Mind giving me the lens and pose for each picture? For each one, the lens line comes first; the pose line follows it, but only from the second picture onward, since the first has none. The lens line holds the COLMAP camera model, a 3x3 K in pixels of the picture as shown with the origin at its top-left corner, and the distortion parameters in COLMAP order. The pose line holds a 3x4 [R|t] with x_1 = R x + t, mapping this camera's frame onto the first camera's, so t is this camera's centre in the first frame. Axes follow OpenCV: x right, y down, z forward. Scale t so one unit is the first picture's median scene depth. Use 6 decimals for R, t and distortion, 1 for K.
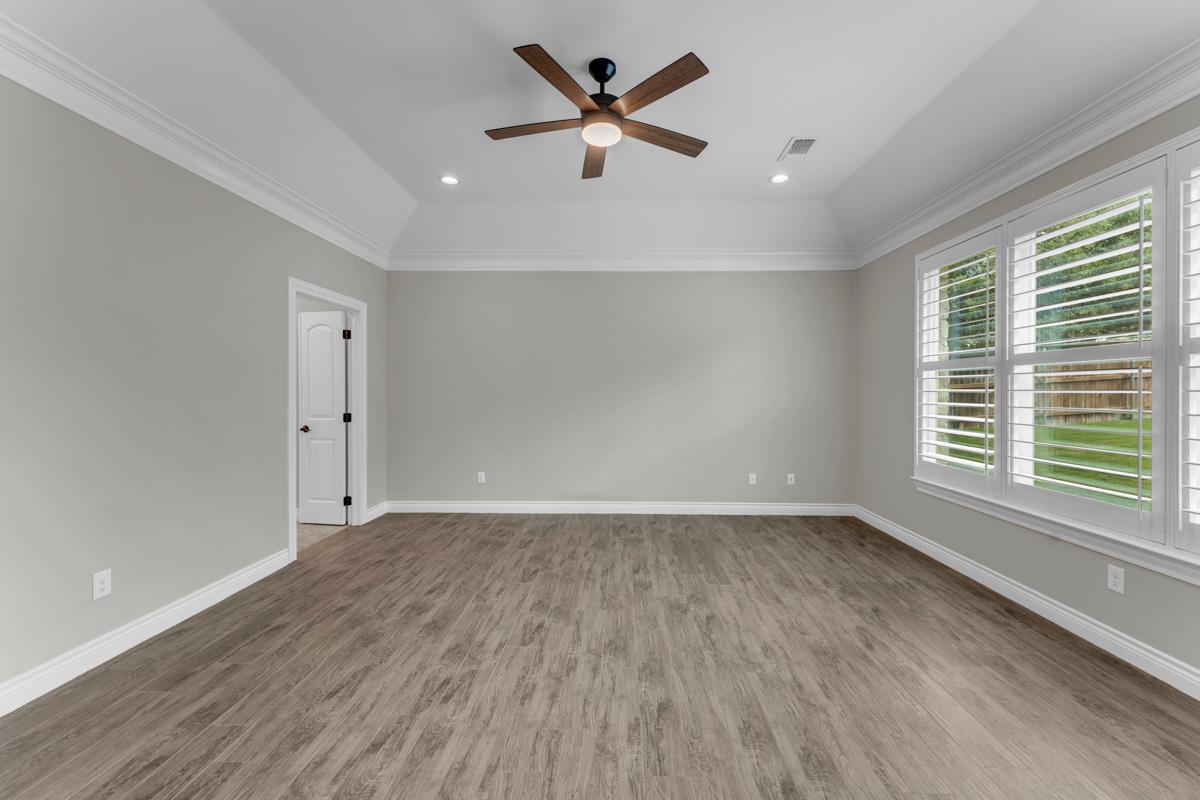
lens RADIAL K [[478.0, 0, 600.8], [0, 478.0, 397.4], [0, 0, 1]] dist [-0.000491, -0.000137]
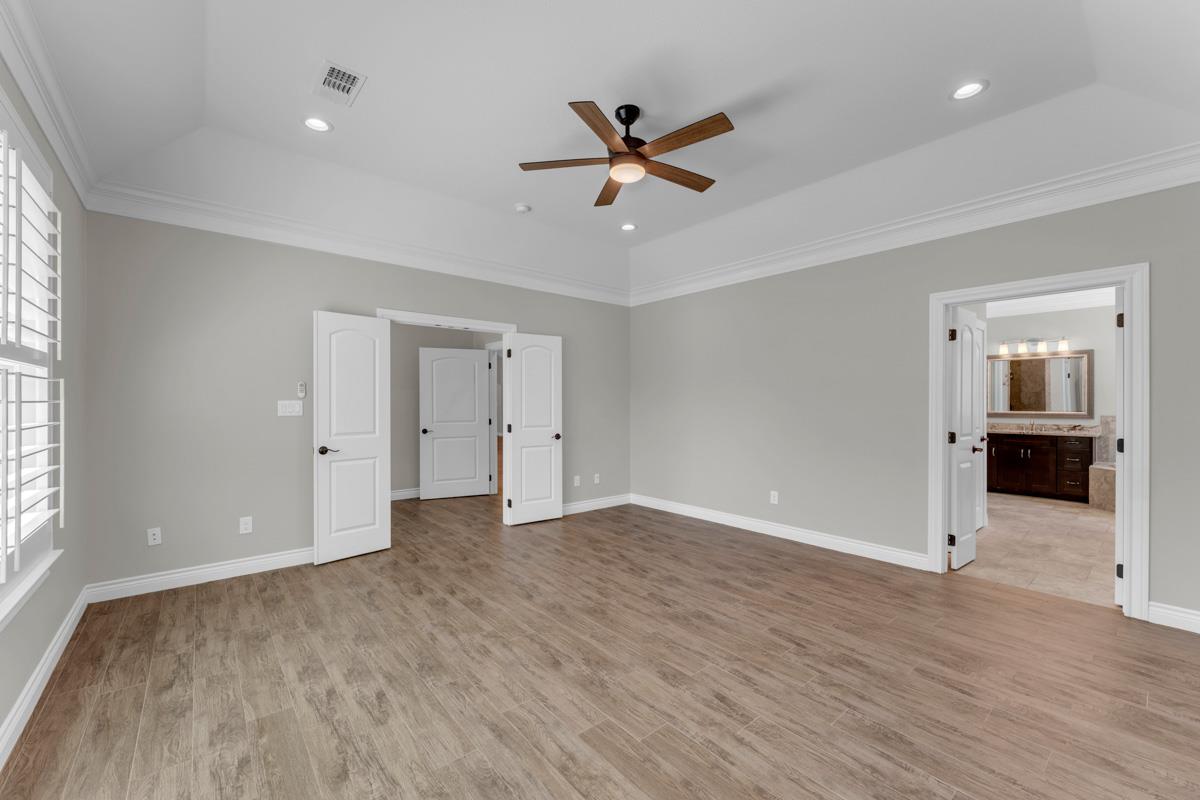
lens RADIAL K [[478.9, 0, 594.3], [0, 478.9, 402.6], [0, 0, 1]] dist [0.000492, 0.000176]
pose [[-0.742572, -0.002565, -0.669761, 0.807914], [-0.012299, 0.999876, 0.009806, -0.023553], [0.669653, 0.015519, -0.742512, 1.786930]]
